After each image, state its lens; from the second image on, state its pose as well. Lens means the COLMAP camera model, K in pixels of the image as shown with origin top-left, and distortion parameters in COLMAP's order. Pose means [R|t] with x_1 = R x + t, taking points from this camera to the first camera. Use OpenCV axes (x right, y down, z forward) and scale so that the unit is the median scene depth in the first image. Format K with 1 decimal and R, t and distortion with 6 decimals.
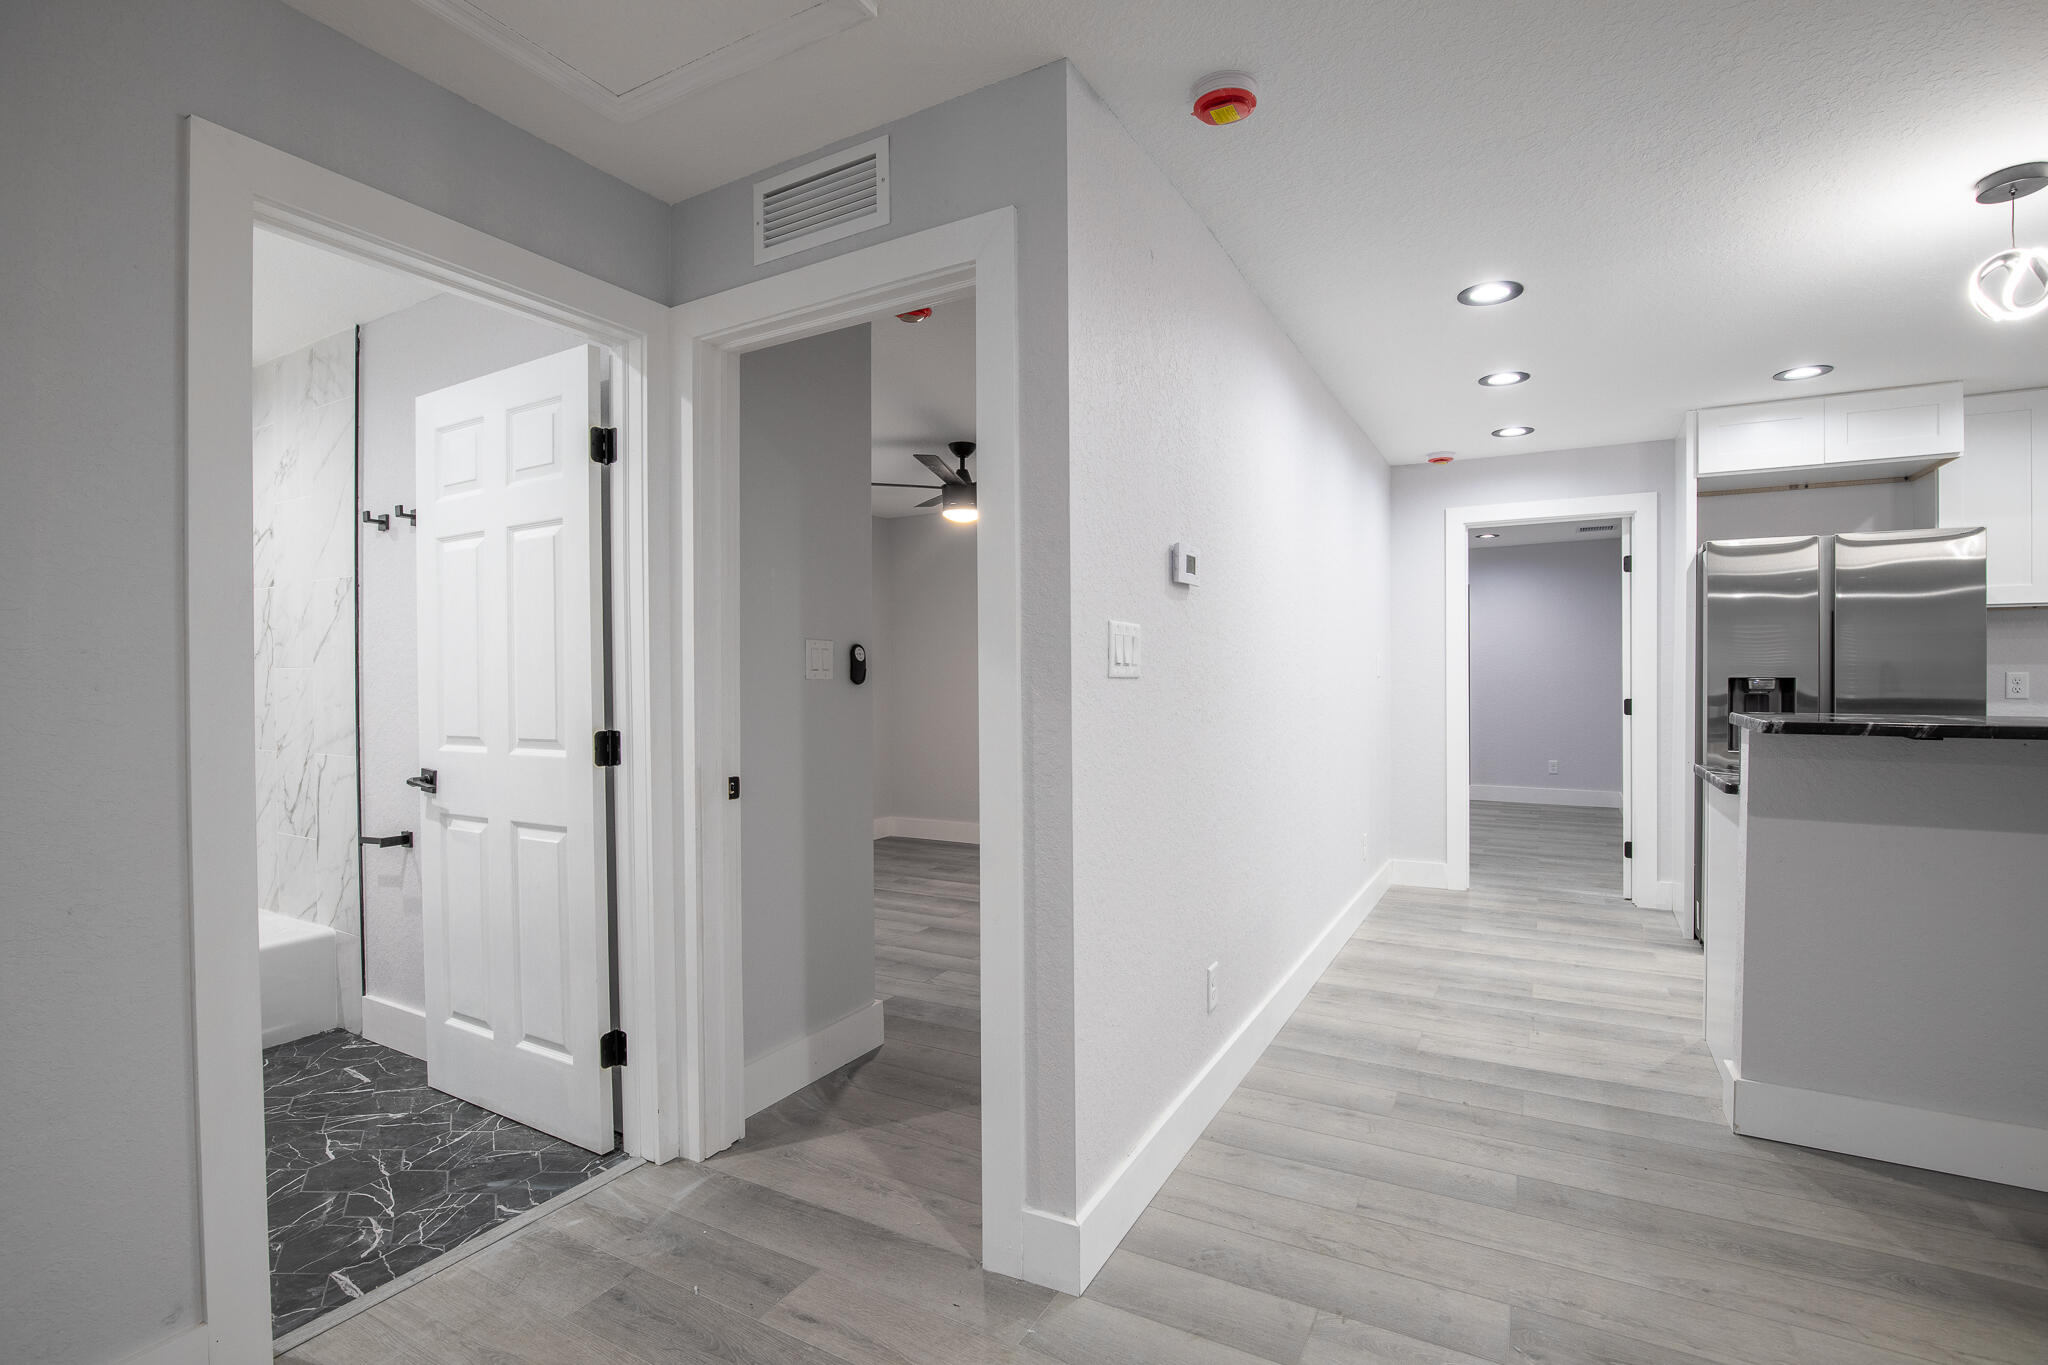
lens RADIAL K [[934.9, 0, 1024.0], [0, 934.9, 682.5], [0, 0, 1]] dist [-0.036837, 0.007448]
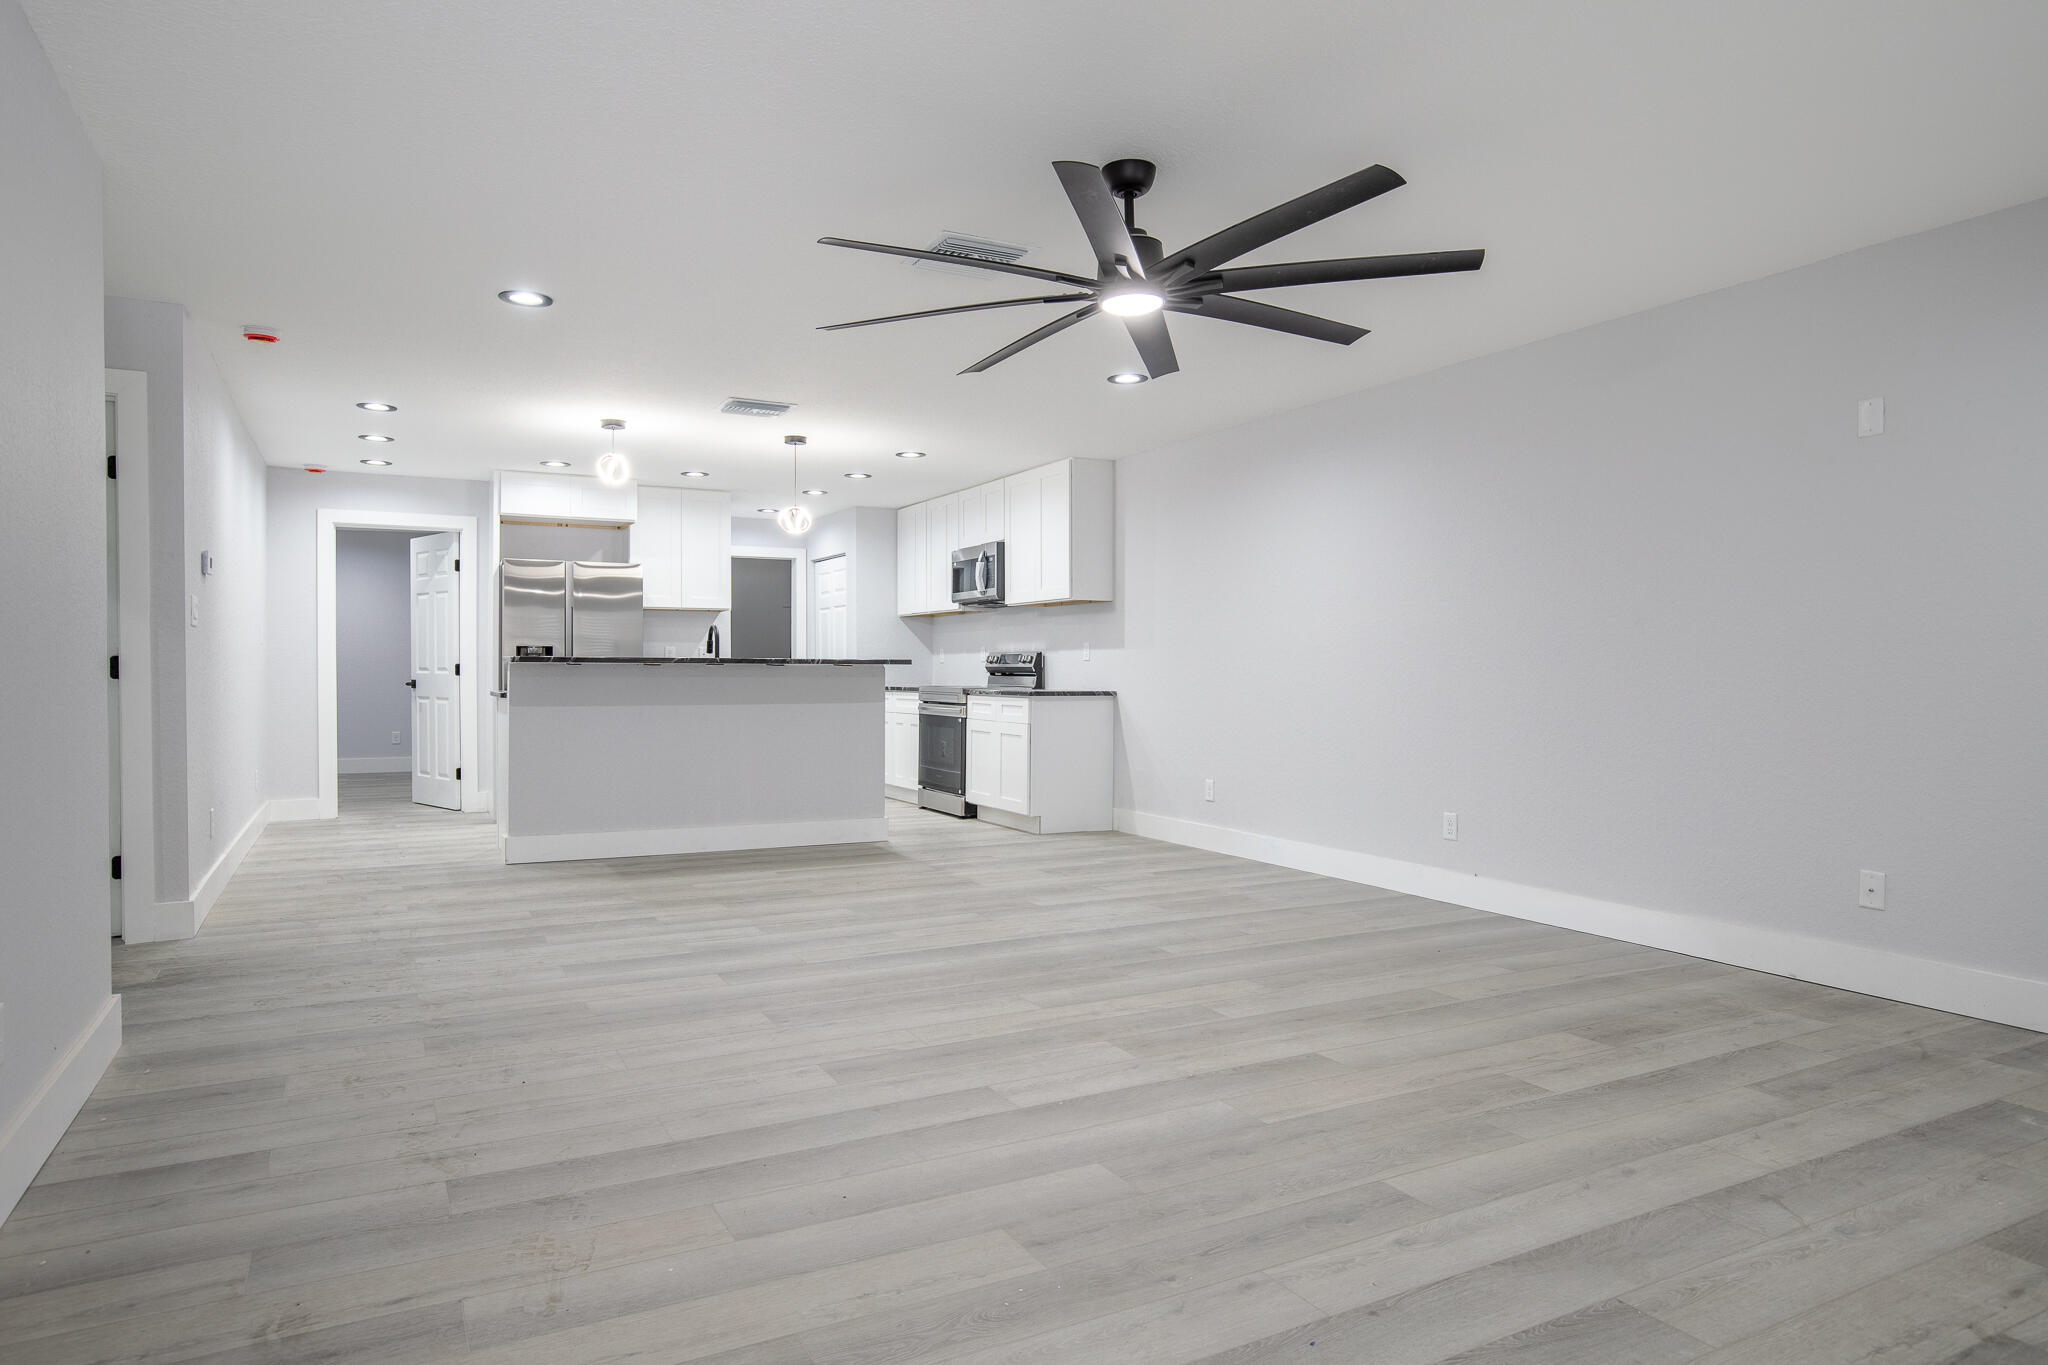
lens RADIAL K [[1229.9, 0, 1021.4], [0, 1229.9, 678.7], [0, 0, 1]] dist [-0.008860, 0.001883]
pose [[0.538158, -0.001180, 0.842843, -0.911773], [-0.000192, 0.999999, 0.001523, 0.083003], [-0.842844, -0.000981, 0.538158, -1.454406]]
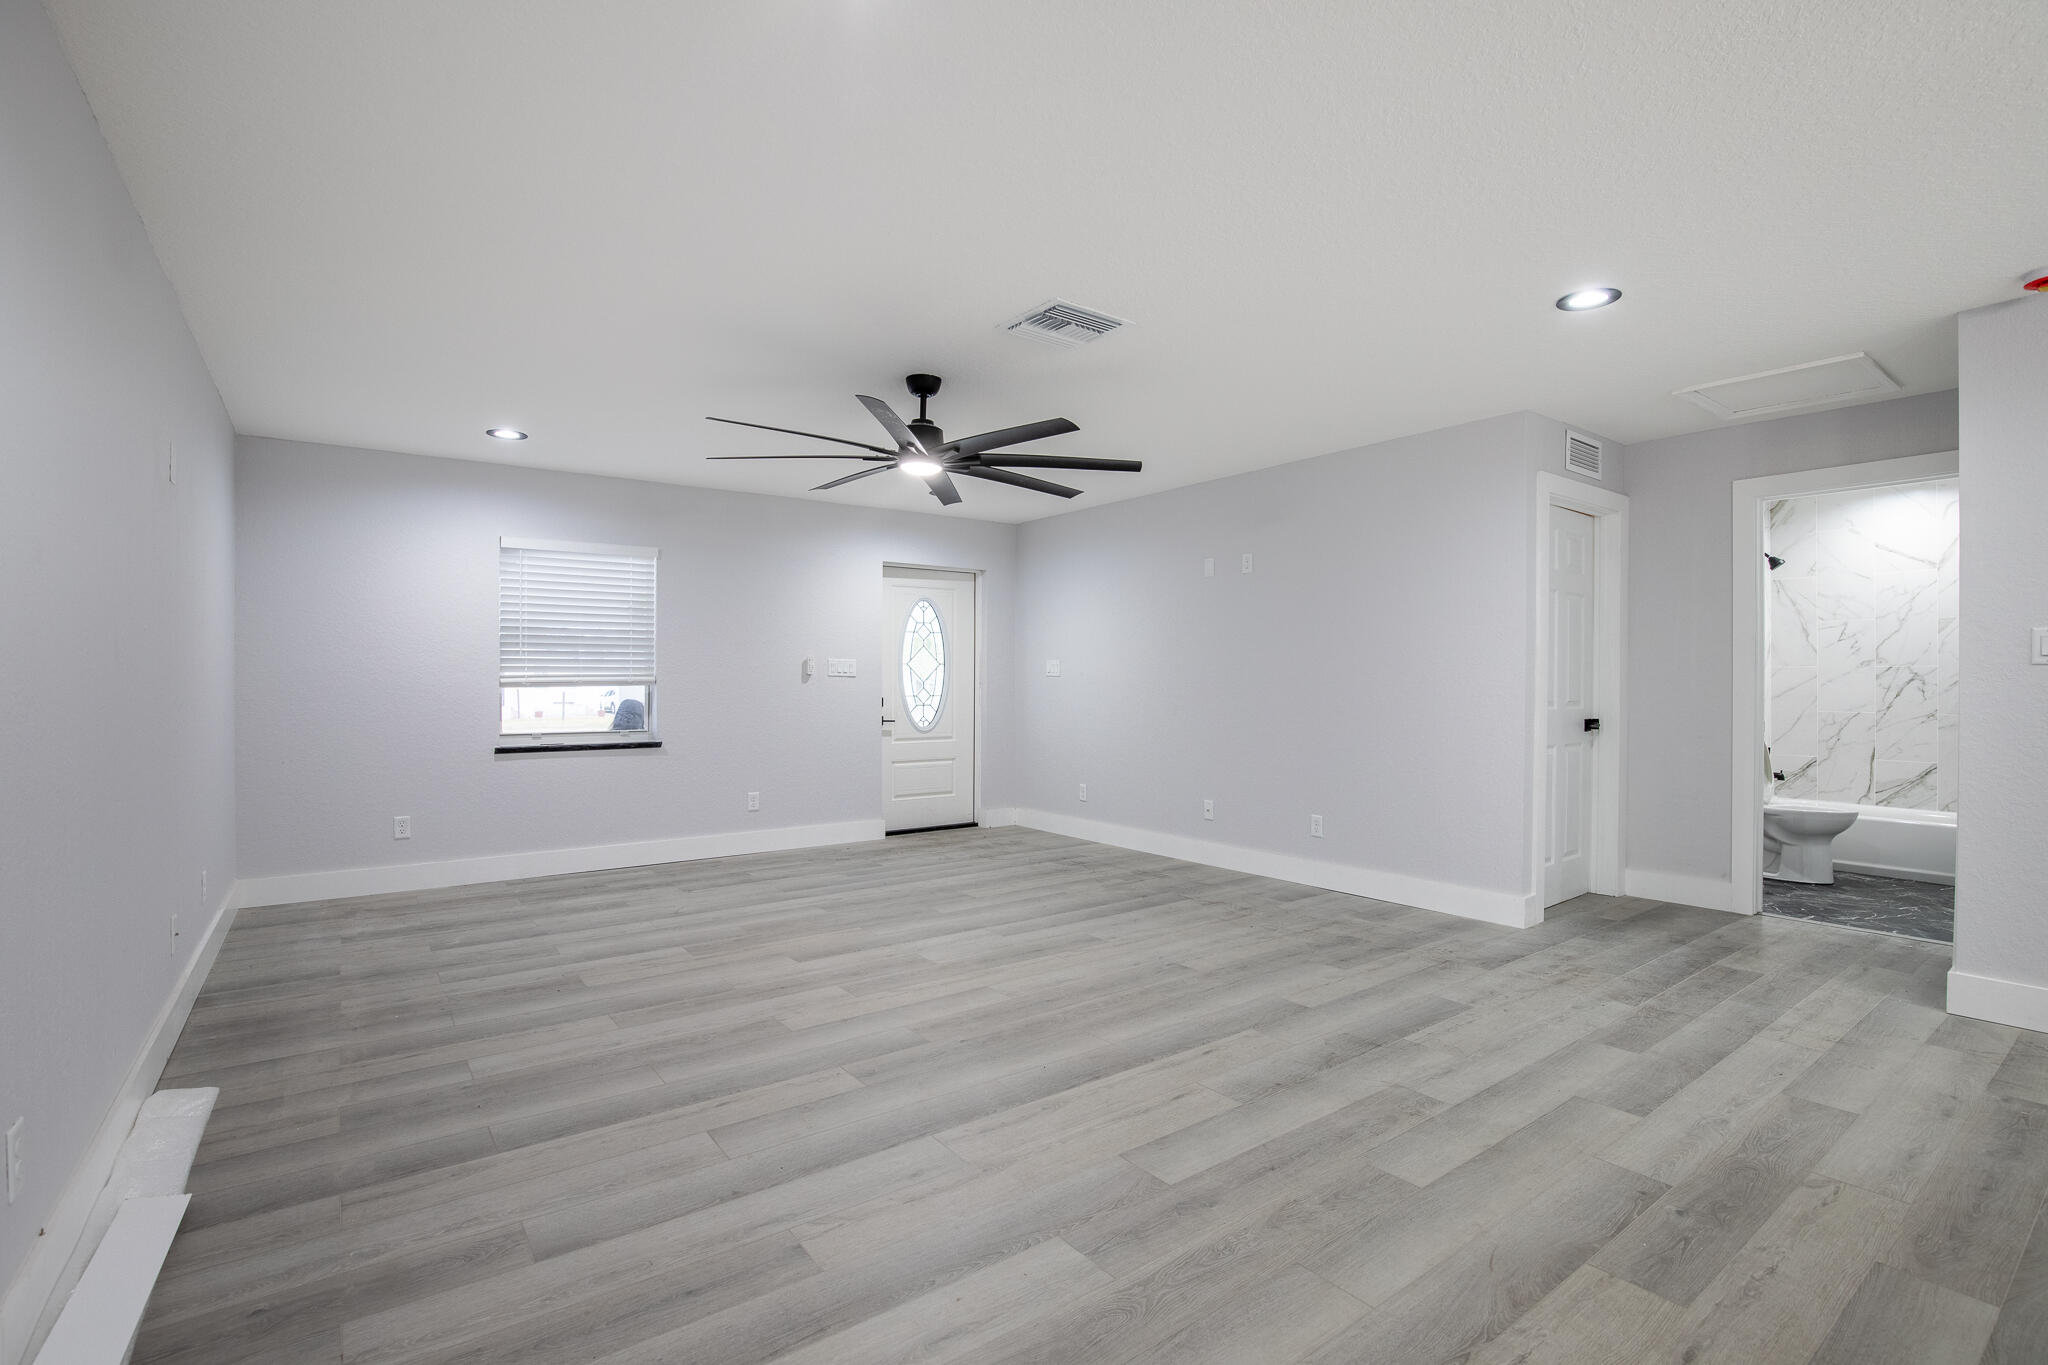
lens RADIAL K [[942.8, 0, 1022.9], [0, 942.8, 680.6], [0, 0, 1]] dist [-0.037699, 0.006812]
pose [[-0.413174, 0.004891, -0.910639, 1.831259], [-0.002618, 0.999975, 0.006558, 0.013408], [0.910649, 0.005093, -0.413150, 0.073667]]
